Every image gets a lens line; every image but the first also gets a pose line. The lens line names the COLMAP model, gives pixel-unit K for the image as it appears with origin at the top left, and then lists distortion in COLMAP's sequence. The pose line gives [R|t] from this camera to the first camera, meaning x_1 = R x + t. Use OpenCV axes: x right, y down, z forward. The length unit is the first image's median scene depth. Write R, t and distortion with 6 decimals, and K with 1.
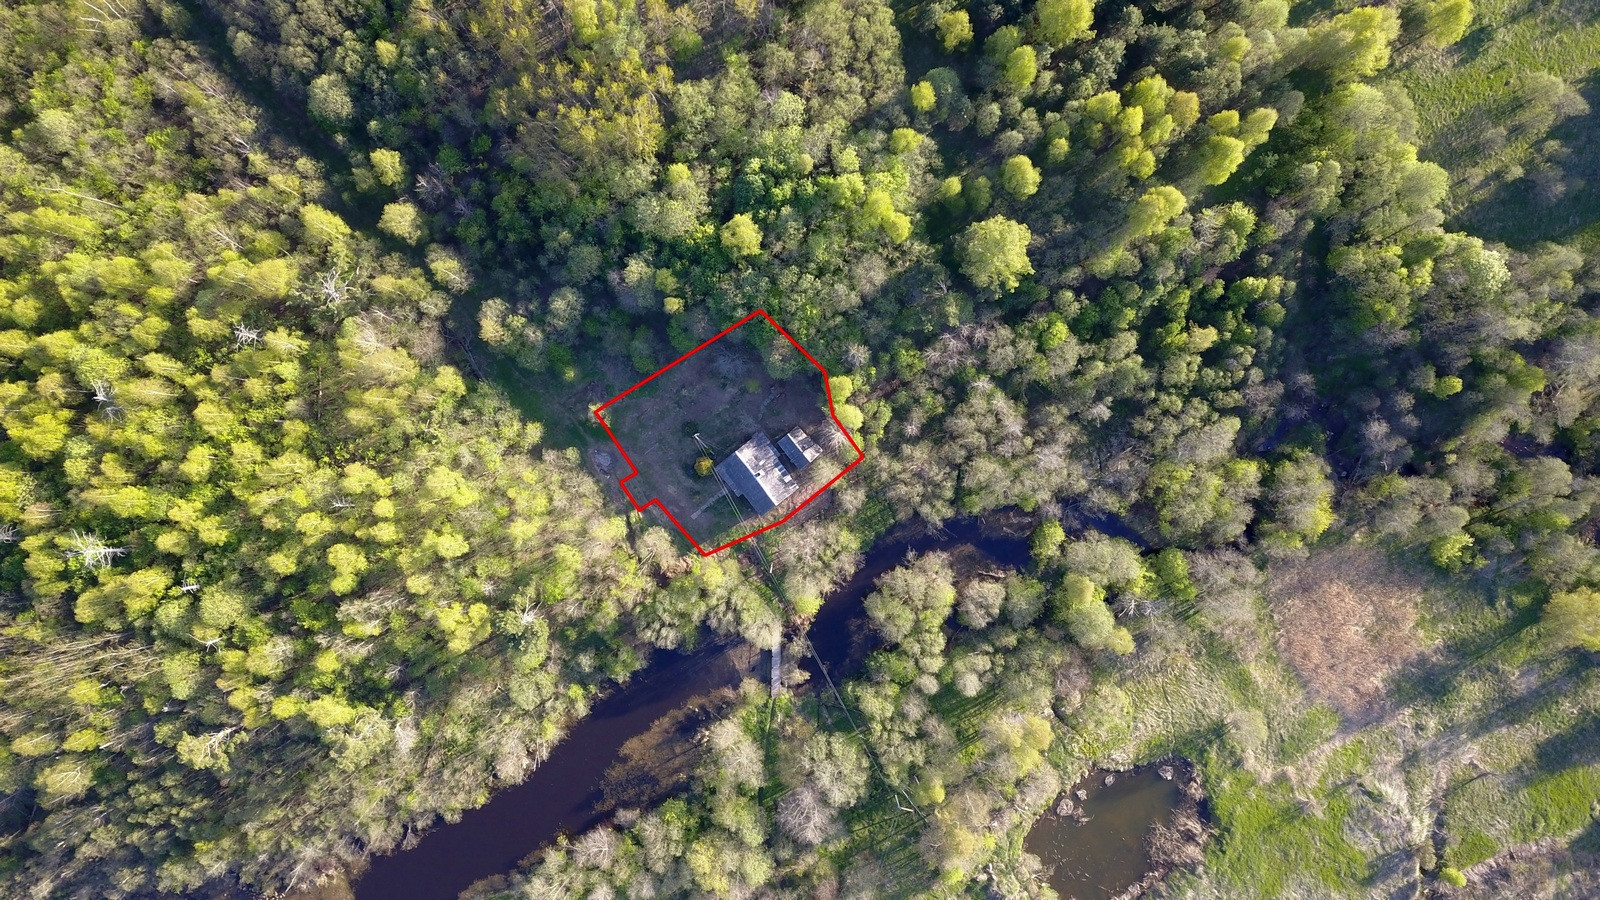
lens RADIAL K [[1196.7, 0, 804.2], [0, 1196.7, 449.2], [0, 0, 1]] dist [0.024258, -0.001259]
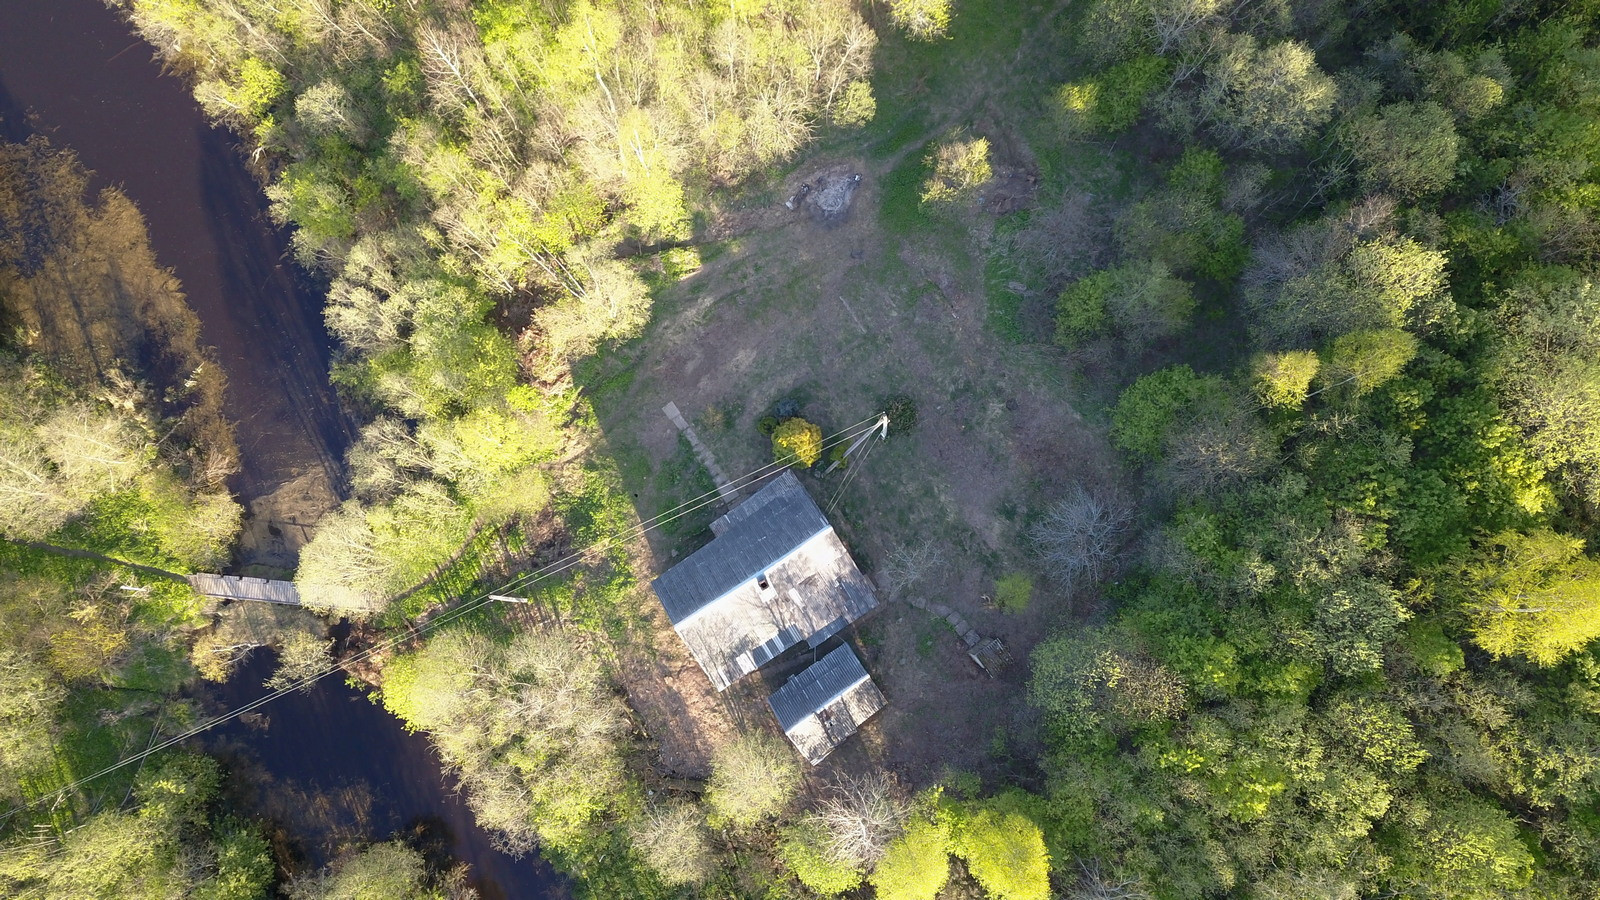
lens RADIAL K [[1196.7, 0, 804.5], [0, 1196.7, 453.4], [0, 0, 1]] dist [0.024258, -0.001259]
pose [[-0.078833, 0.987317, -0.137806, -0.028449], [-0.996609, -0.081322, -0.012514, 0.016683], [-0.023562, 0.136352, 0.990380, 0.628337]]
